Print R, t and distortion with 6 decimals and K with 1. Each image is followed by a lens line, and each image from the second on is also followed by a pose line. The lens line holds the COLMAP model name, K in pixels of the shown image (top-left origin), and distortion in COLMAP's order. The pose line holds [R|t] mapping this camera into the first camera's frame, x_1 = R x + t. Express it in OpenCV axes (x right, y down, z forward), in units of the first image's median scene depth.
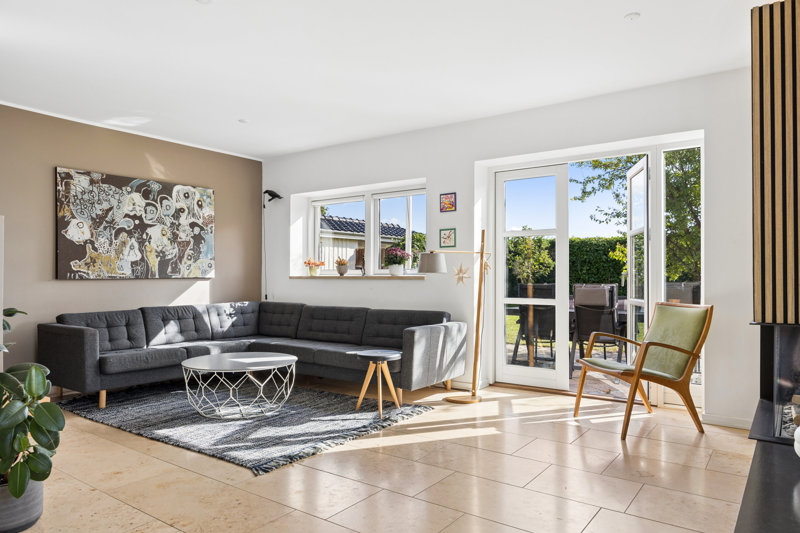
lens RADIAL K [[534.2, 0, 405.6], [0, 534.2, 271.9], [0, 0, 1]] dist [-0.001300, -0.003705]
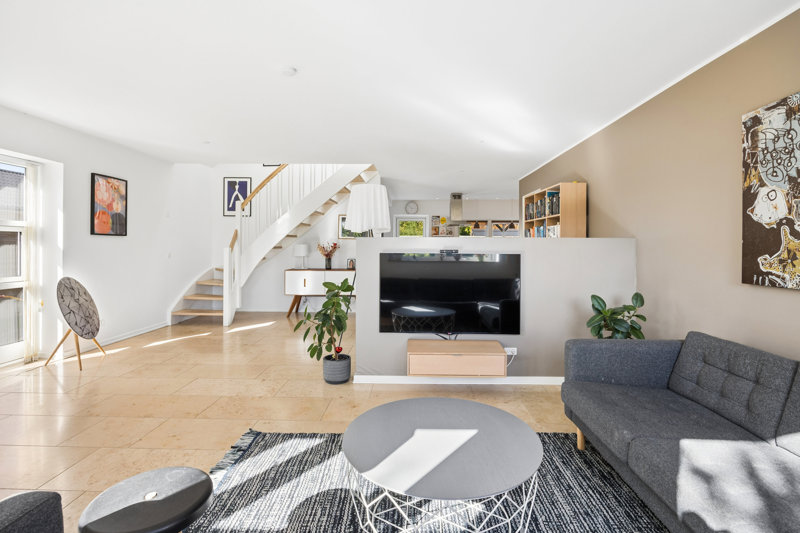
lens RADIAL K [[379.3, 0, 409.3], [0, 379.3, 246.7], [0, 0, 1]] dist [-0.002246, -0.000127]
pose [[-0.817087, 0.003758, -0.576502, -0.037937], [0.007221, 0.999967, -0.003717, -0.032036], [0.576469, -0.007200, -0.817087, 1.111412]]
